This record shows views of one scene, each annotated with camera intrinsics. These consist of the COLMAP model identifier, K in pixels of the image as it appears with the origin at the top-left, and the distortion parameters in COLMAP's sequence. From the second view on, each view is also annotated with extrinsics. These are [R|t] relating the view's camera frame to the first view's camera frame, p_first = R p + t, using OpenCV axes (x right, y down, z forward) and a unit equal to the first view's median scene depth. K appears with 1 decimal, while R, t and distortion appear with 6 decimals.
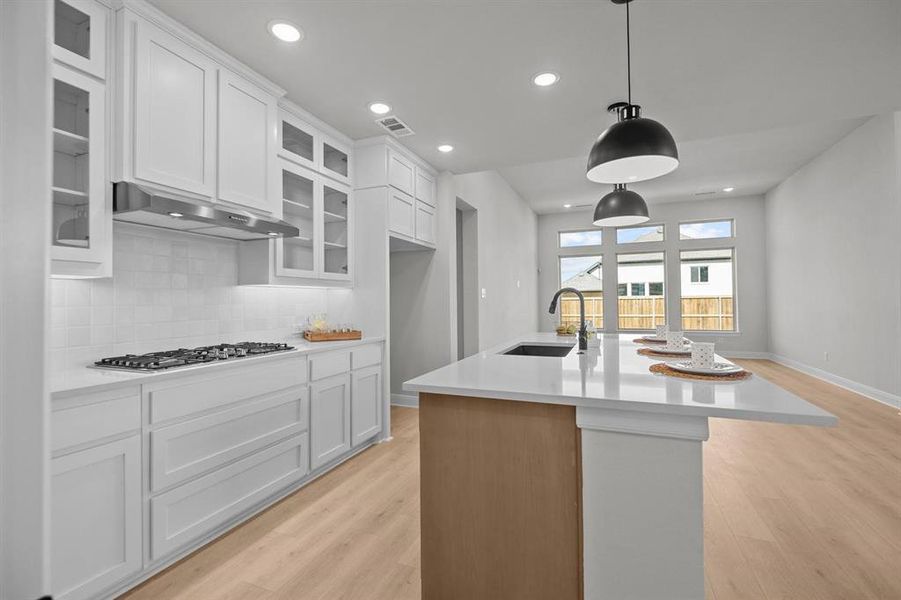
lens RADIAL K [[398.2, 0, 448.9], [0, 398.2, 296.2], [0, 0, 1]] dist [-0.003550, -0.001733]
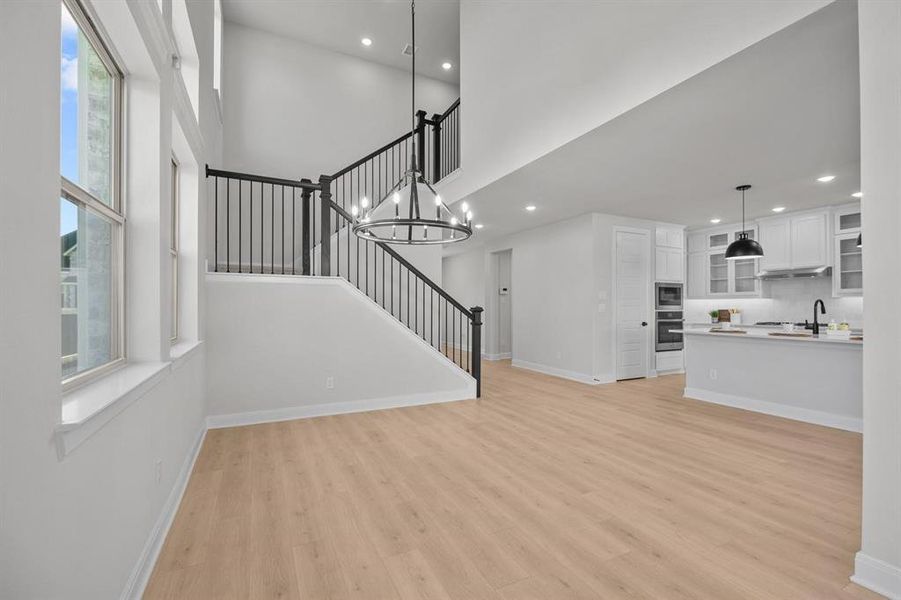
lens RADIAL K [[398.2, 0, 455.0], [0, 398.2, 302.5], [0, 0, 1]] dist [-0.003550, -0.001733]
pose [[-0.652469, 0.003471, -0.757807, 1.419560], [0.016614, 0.999815, -0.009725, -0.009266], [0.757633, -0.018936, -0.652406, 0.490671]]
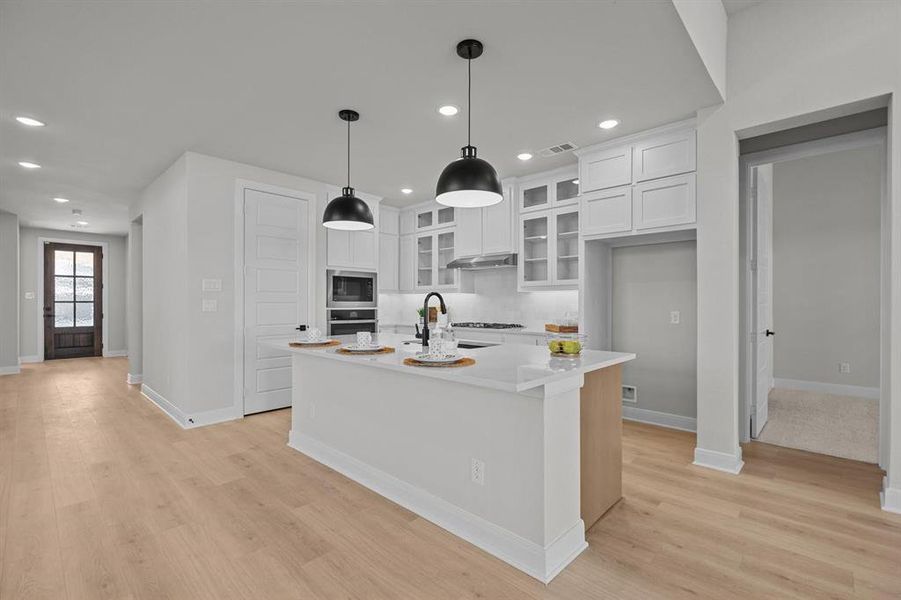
lens RADIAL K [[398.2, 0, 462.2], [0, 398.2, 303.9], [0, 0, 1]] dist [-0.003550, -0.001733]
pose [[-0.338160, 0.013759, -0.940988, 0.717068], [0.016611, 0.999825, 0.008649, 0.002233], [0.940942, -0.012706, -0.338329, 0.778633]]
